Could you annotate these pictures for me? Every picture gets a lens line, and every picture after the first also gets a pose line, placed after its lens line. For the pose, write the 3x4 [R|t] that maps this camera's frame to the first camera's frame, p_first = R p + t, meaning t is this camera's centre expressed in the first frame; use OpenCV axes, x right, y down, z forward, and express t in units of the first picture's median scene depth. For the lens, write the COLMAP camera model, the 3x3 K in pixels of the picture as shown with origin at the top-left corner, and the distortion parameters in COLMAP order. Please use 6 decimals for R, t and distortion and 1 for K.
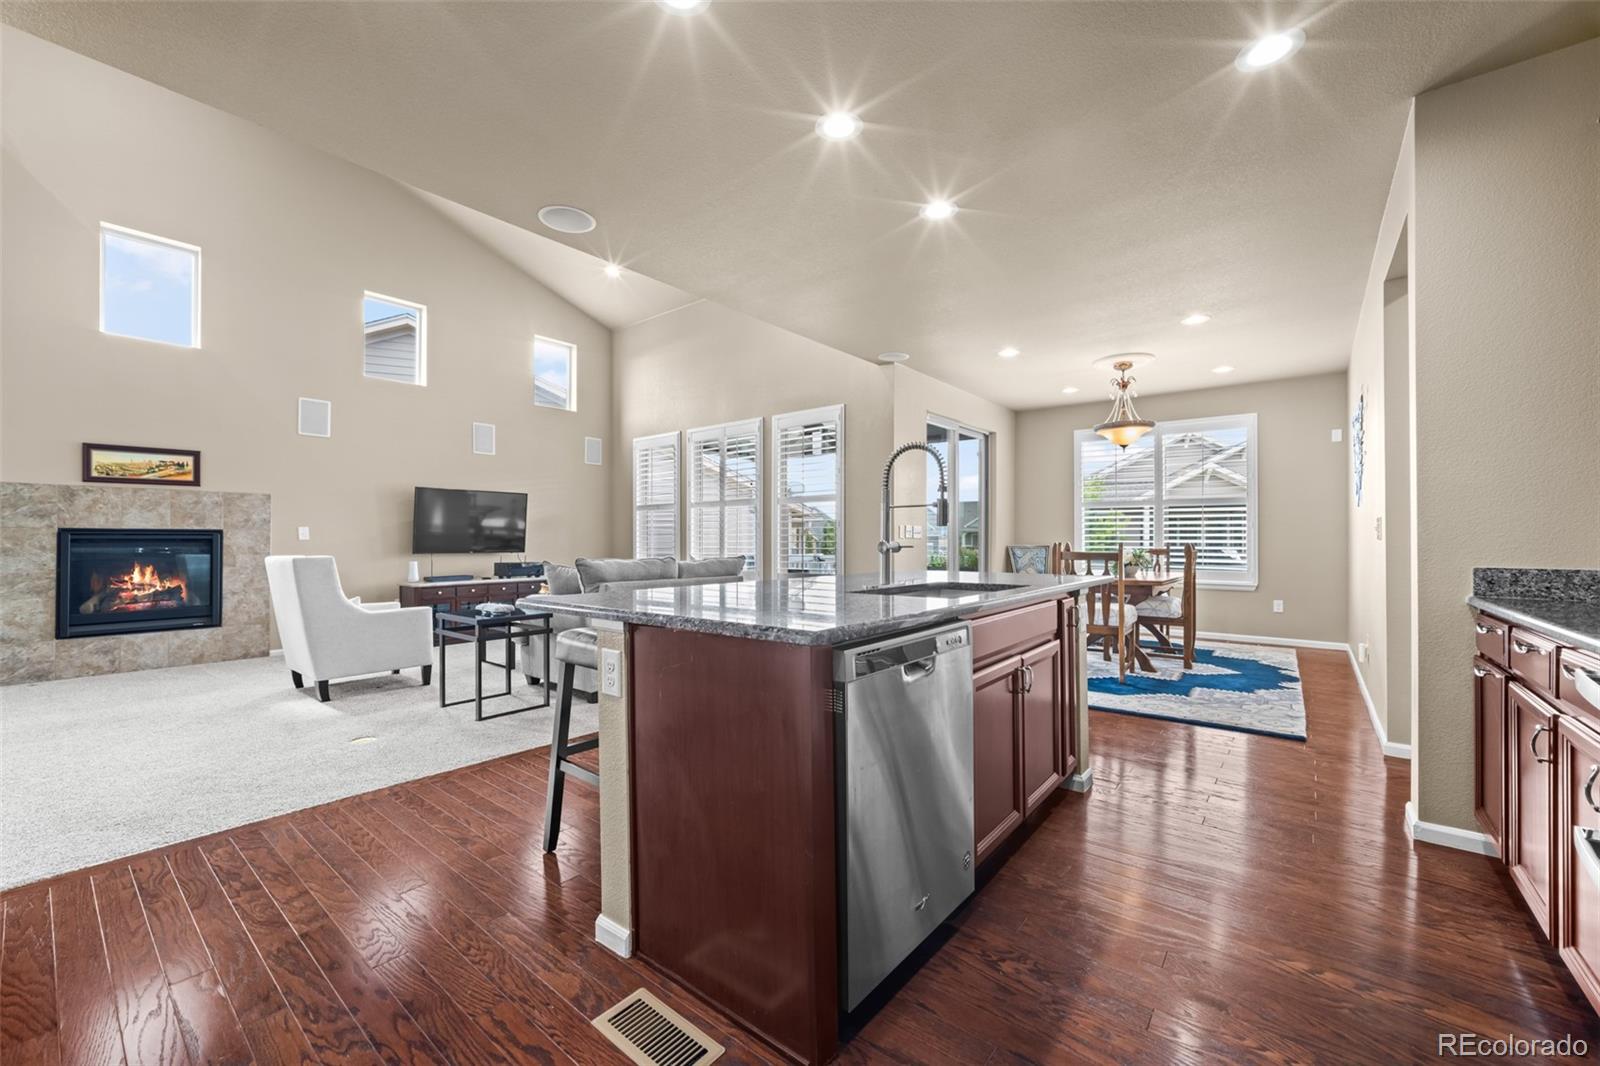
lens RADIAL K [[635.7, 0, 799.7], [0, 635.7, 532.8], [0, 0, 1]] dist [-0.014798, 0.003244]
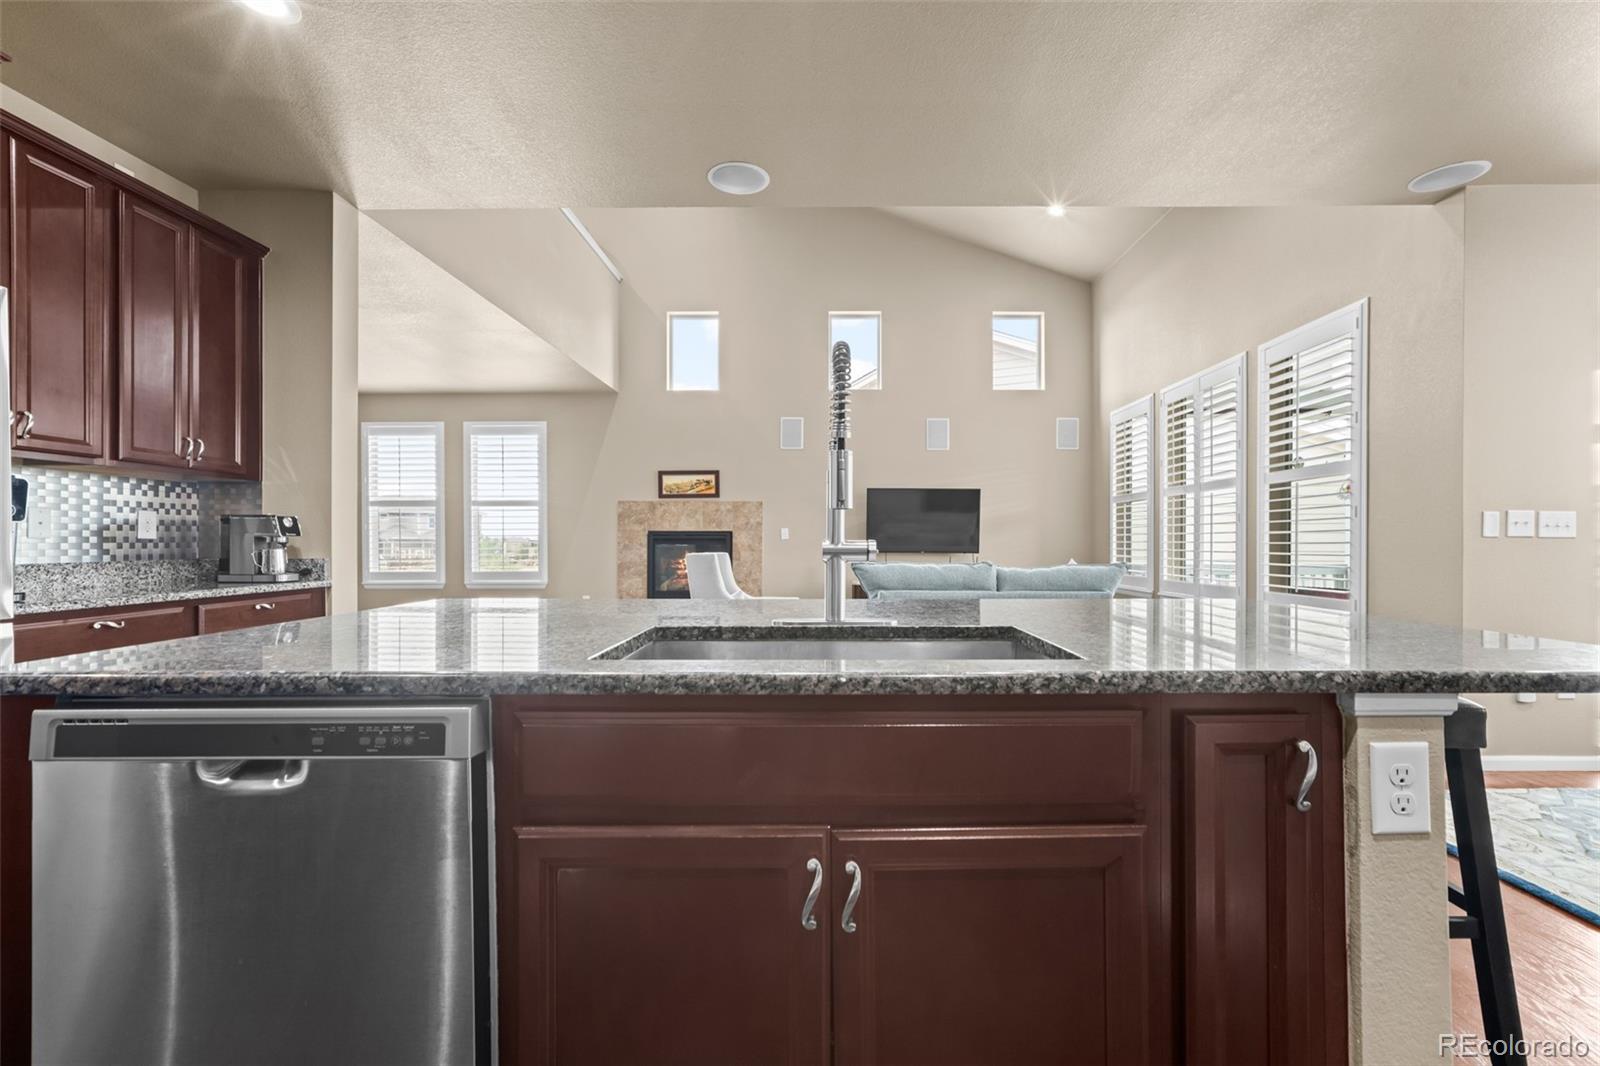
lens RADIAL K [[677.3, 0, 819.9], [0, 677.3, 537.8], [0, 0, 1]] dist [-0.000975, 0.000823]
pose [[0.629762, -0.001045, -0.776787, 0.262432], [0.007310, 0.999963, 0.004582, 0.003936], [0.776754, -0.008564, 0.629746, 0.283443]]
